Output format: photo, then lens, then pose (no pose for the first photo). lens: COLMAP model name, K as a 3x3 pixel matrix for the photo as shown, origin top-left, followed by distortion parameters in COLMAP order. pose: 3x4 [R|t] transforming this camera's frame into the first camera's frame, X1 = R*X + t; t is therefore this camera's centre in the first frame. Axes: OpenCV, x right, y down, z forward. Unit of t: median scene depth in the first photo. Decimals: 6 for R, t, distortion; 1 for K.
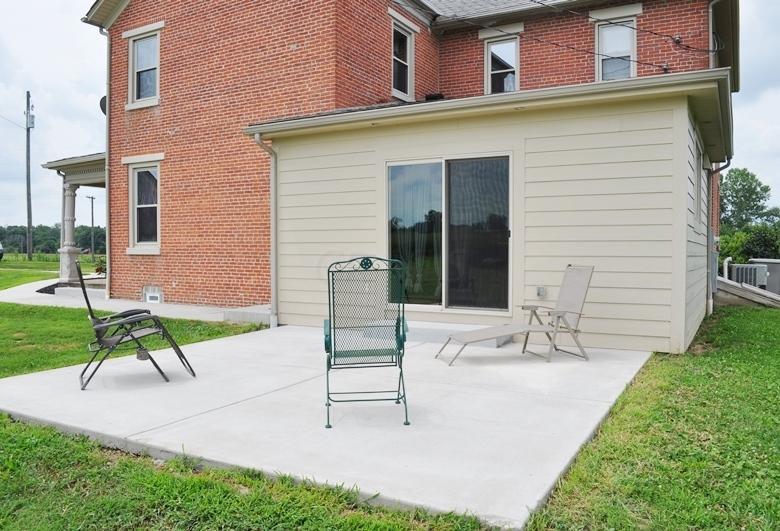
lens RADIAL K [[634.3, 0, 387.8], [0, 634.3, 268.1], [0, 0, 1]] dist [-0.075506, -0.005052]
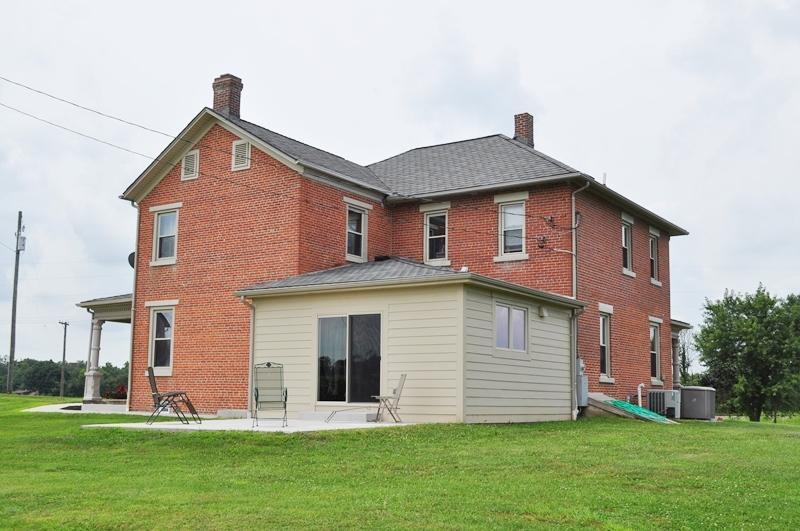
lens RADIAL K [[880.3, 0, 401.8], [0, 880.3, 264.8], [0, 0, 1]] dist [-0.053020, 0.000000]
pose [[0.998366, -0.000300, -0.057138, 0.218998], [-0.009839, 0.984147, -0.177080, 0.067595], [0.056286, 0.177352, 0.982537, -0.799648]]
